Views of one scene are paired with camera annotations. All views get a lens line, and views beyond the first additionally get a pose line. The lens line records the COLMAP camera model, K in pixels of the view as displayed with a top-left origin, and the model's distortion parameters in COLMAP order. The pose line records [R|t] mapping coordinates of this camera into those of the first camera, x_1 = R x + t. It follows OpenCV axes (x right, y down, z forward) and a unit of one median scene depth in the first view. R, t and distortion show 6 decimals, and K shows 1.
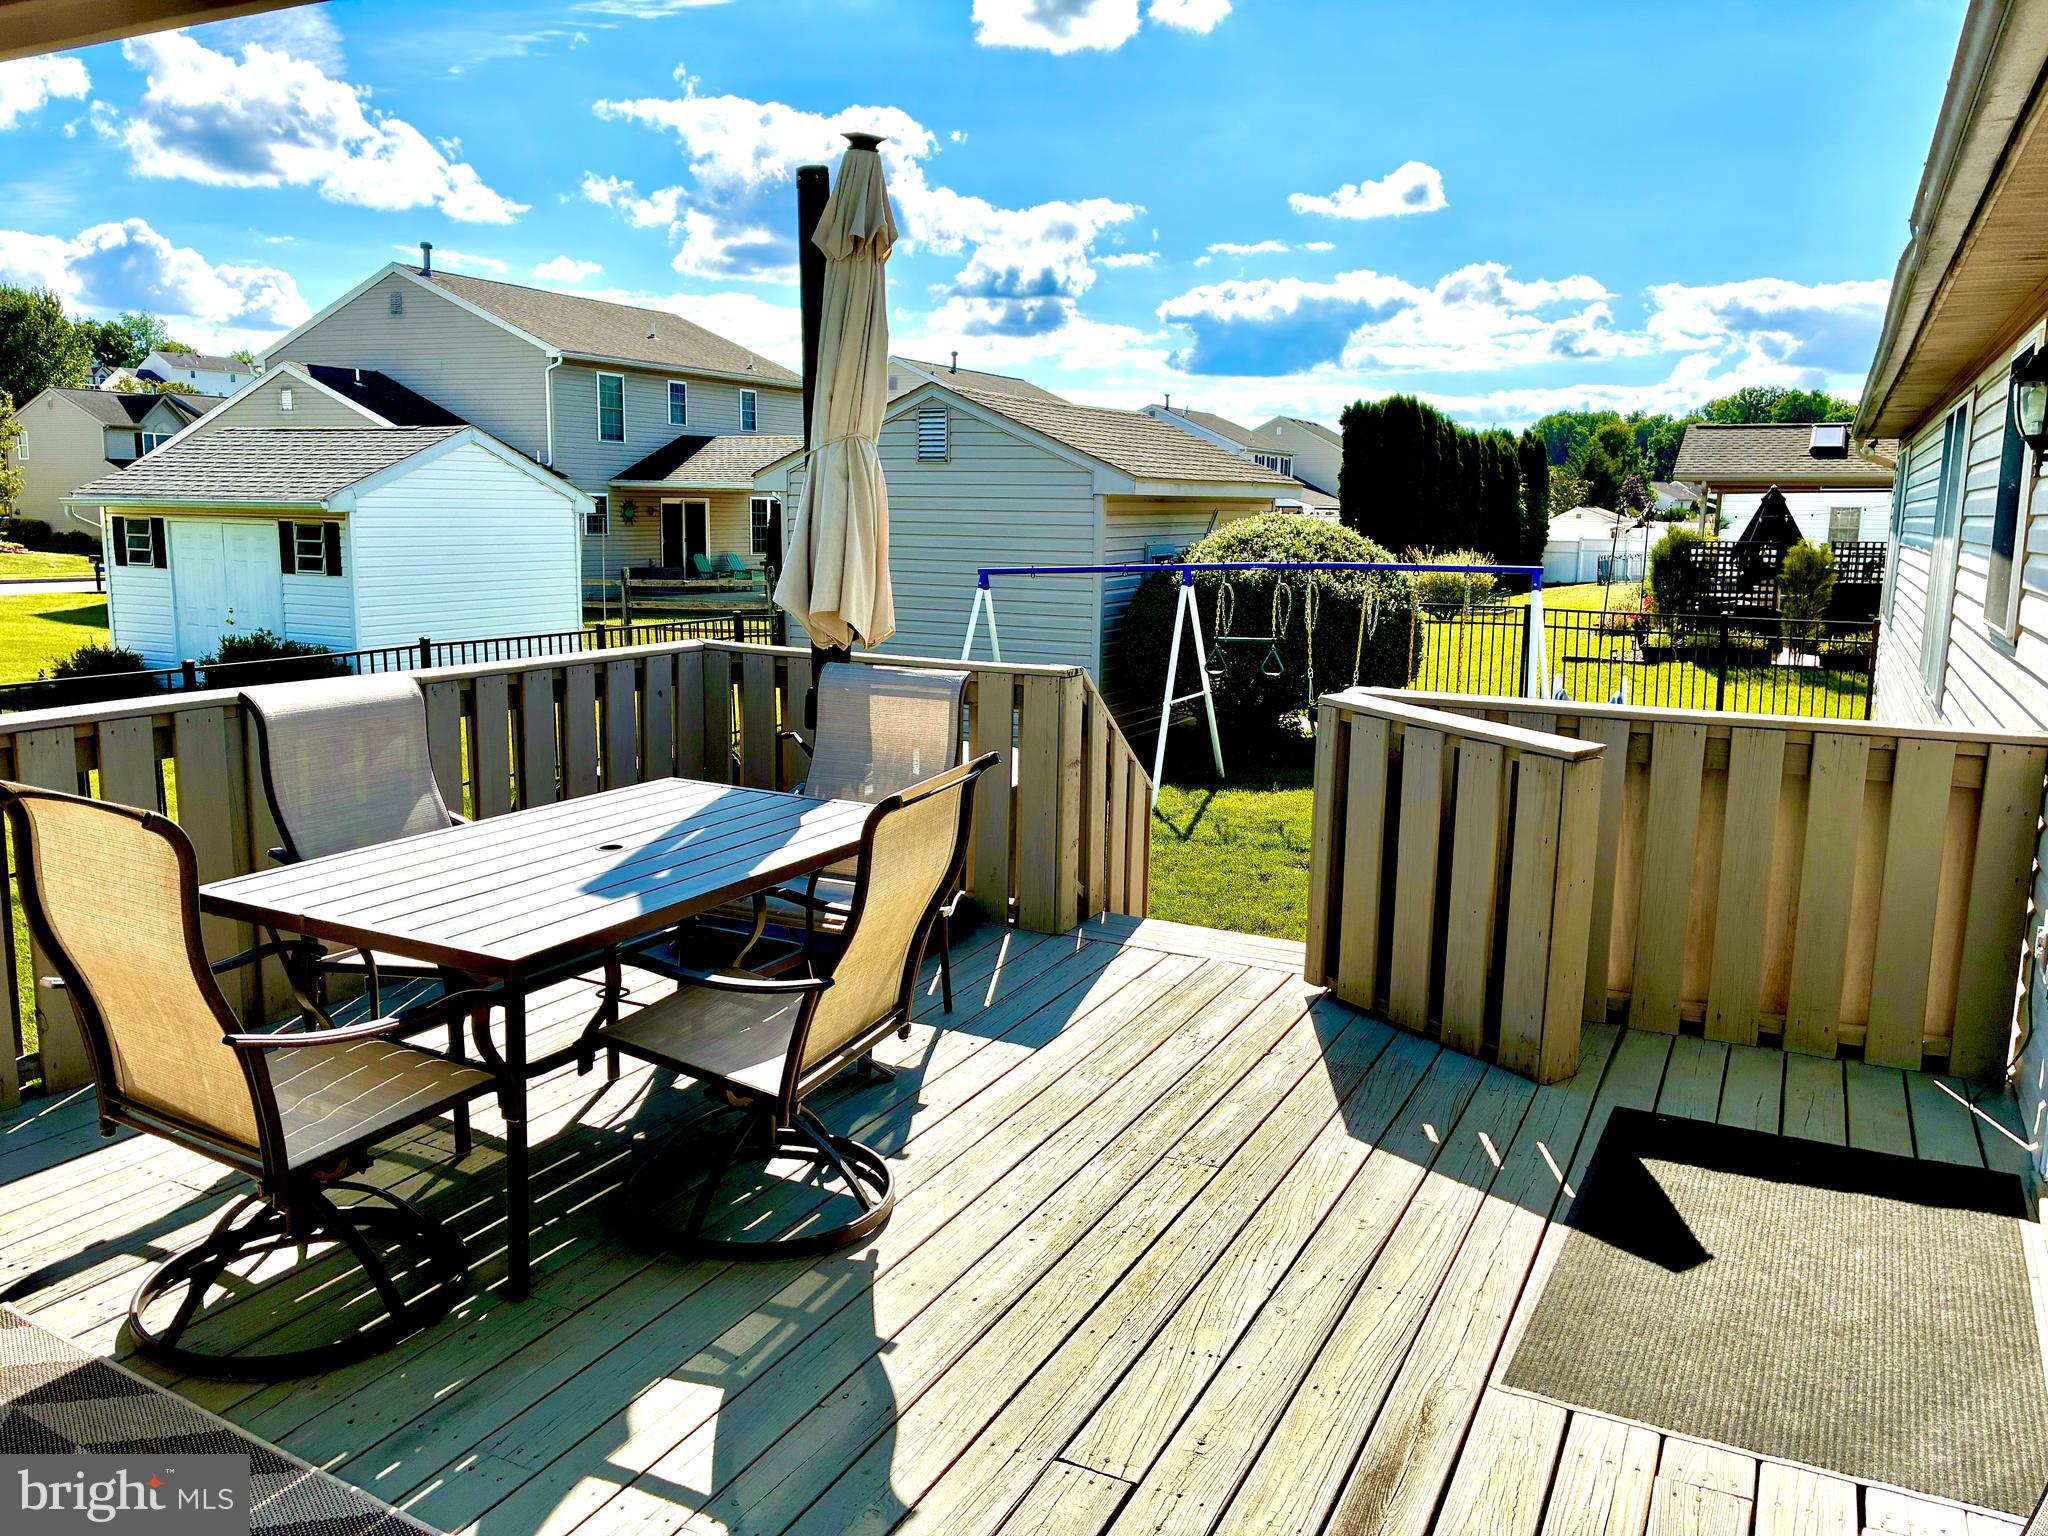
lens RADIAL K [[1549.3, 0, 1019.8], [0, 1549.3, 761.2], [0, 0, 1]] dist [0.039829, -0.035004]
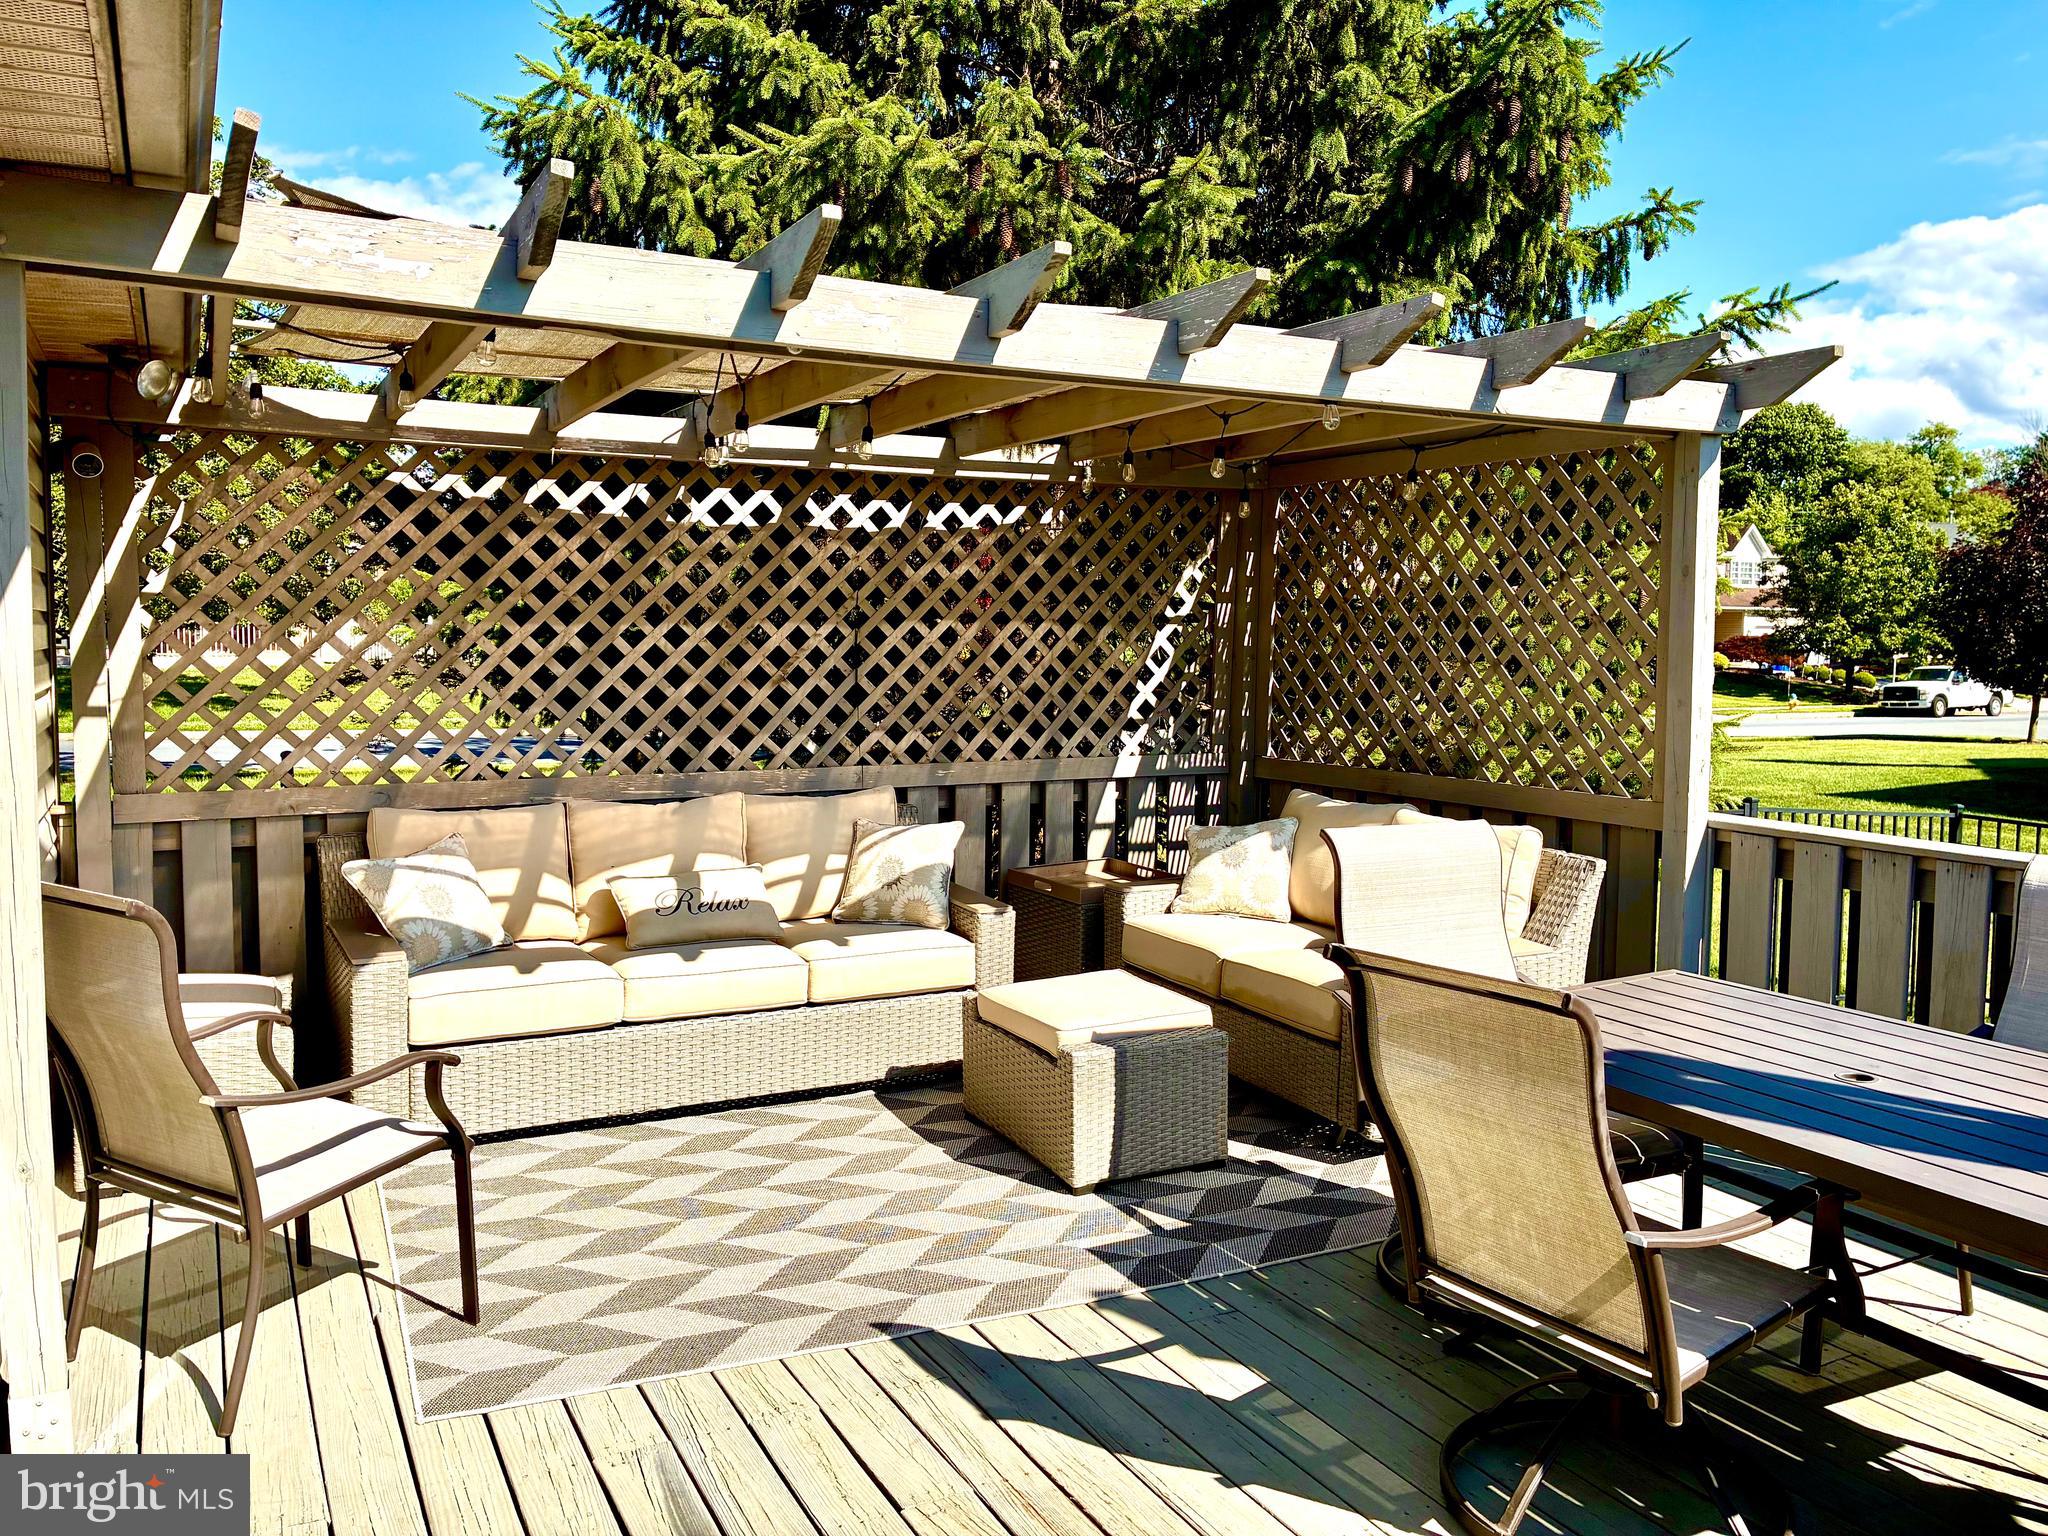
lens RADIAL K [[1549.3, 0, 1020.9], [0, 1549.3, 766.7], [0, 0, 1]] dist [0.039829, -0.035004]
pose [[-0.570696, 0.063110, -0.818733, 0.787102], [-0.144528, 0.973758, 0.175803, -0.228504], [0.808342, 0.218660, -0.546599, 1.350172]]
